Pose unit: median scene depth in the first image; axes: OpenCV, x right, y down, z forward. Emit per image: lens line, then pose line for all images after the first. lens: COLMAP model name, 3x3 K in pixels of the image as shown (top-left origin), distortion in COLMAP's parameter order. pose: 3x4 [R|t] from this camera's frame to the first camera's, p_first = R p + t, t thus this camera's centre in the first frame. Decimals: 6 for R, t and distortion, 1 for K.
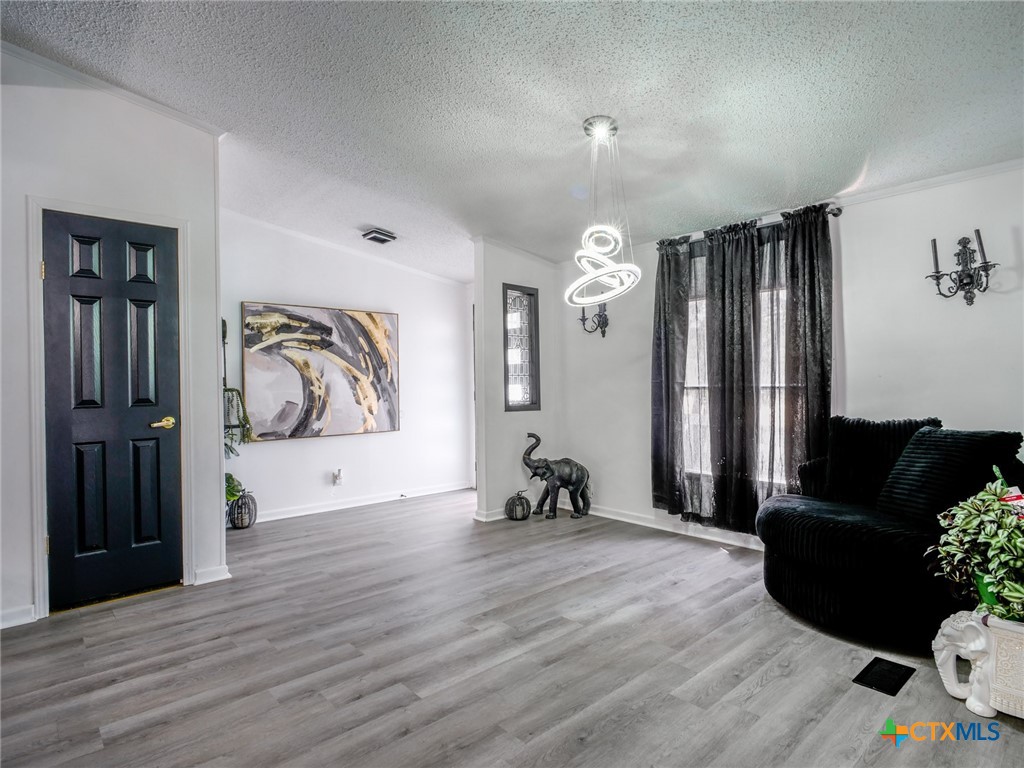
lens RADIAL K [[558.9, 0, 512.0], [0, 558.9, 384.0], [0, 0, 1]] dist [-0.015856, 0.001920]
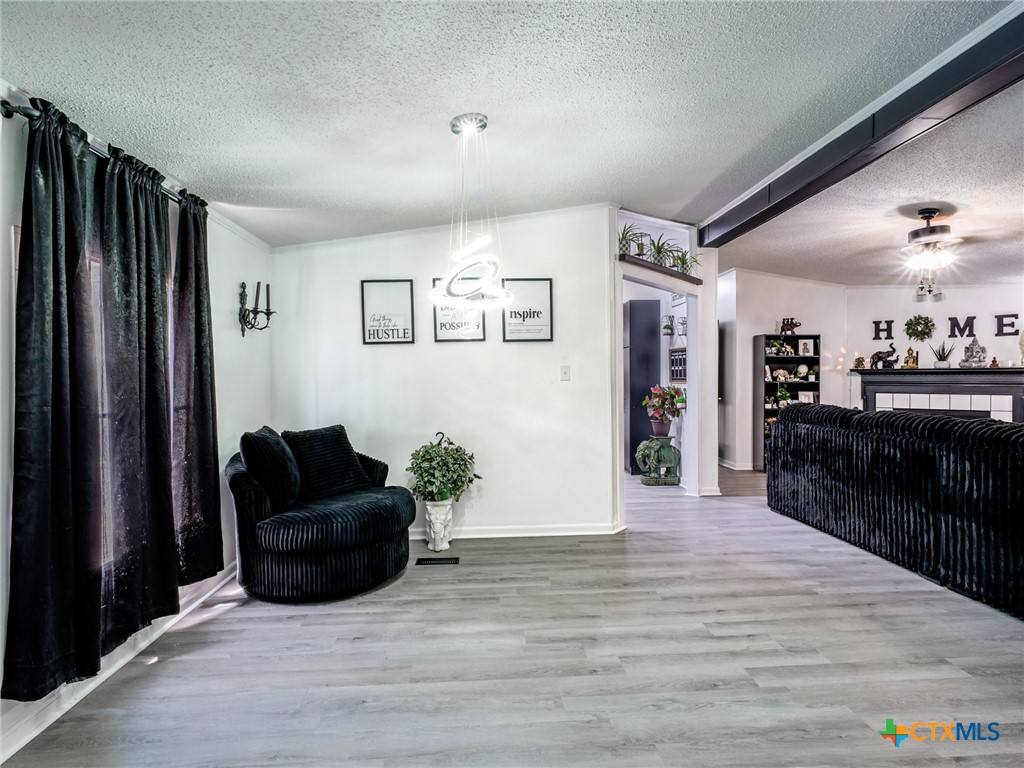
lens RADIAL K [[558.9, 0, 512.0], [0, 558.9, 384.0], [0, 0, 1]] dist [-0.015856, 0.001920]
pose [[-0.780646, 0.010649, 0.624882, -0.606160], [0.018867, 0.999801, 0.006532, -0.041892], [-0.624688, 0.016889, -0.780692, 2.160661]]
